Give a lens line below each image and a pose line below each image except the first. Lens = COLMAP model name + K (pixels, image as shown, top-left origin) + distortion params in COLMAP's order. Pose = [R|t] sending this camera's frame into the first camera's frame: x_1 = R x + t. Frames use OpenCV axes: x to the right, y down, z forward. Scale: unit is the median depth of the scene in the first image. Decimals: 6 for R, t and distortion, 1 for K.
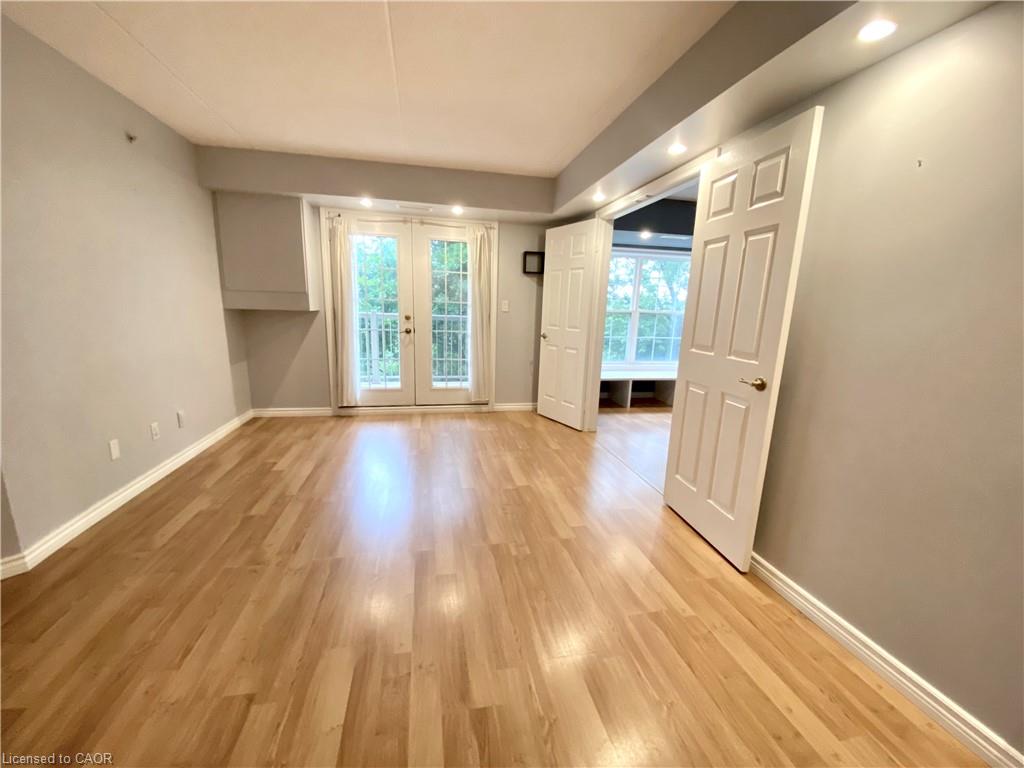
lens RADIAL K [[410.5, 0, 512.1], [0, 410.5, 382.4], [0, 0, 1]] dist [0.004766, -0.008186]
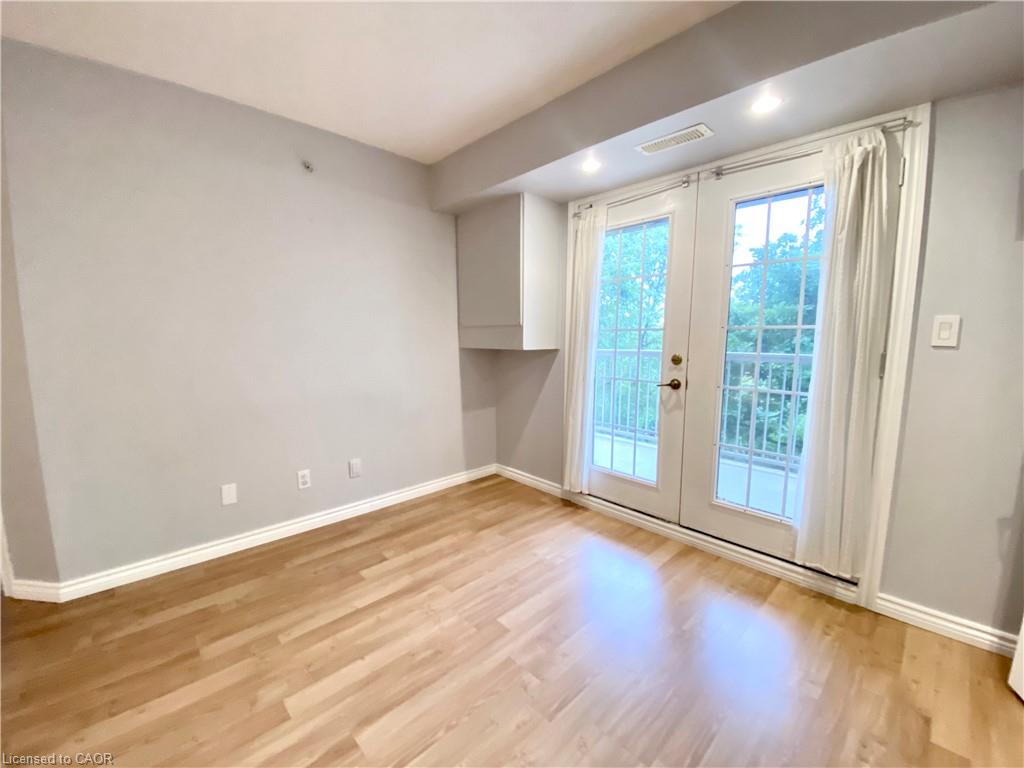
lens RADIAL K [[410.5, 0, 515.8], [0, 410.5, 385.4], [0, 0, 1]] dist [0.004766, -0.008186]
pose [[0.531444, 0.066699, -0.844464, 0.118019], [-0.137891, 0.990410, -0.008552, -0.118408], [0.835795, 0.120989, 0.535545, 0.707808]]
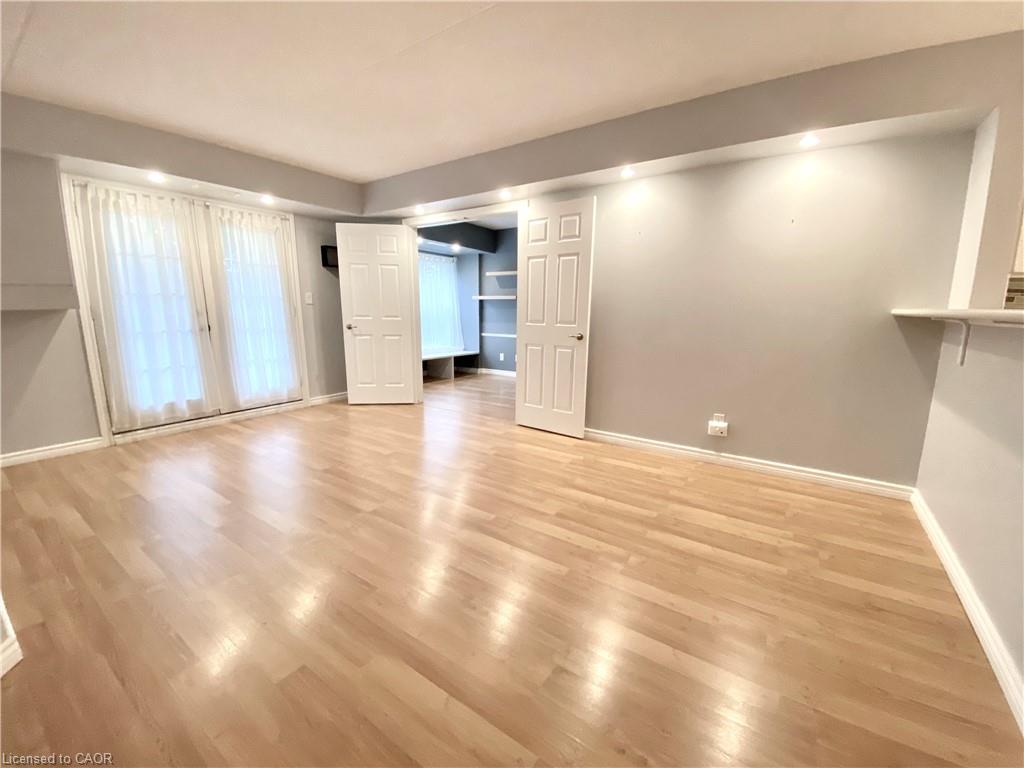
lens RADIAL K [[420.5, 0, 520.0], [0, 420.5, 381.1], [0, 0, 1]] dist [-0.000079, -0.001563]
pose [[0.723801, -0.142851, 0.675060, -0.511901], [0.140712, 0.988334, 0.058273, 0.029563], [-0.675509, 0.052811, 0.735458, -0.120348]]
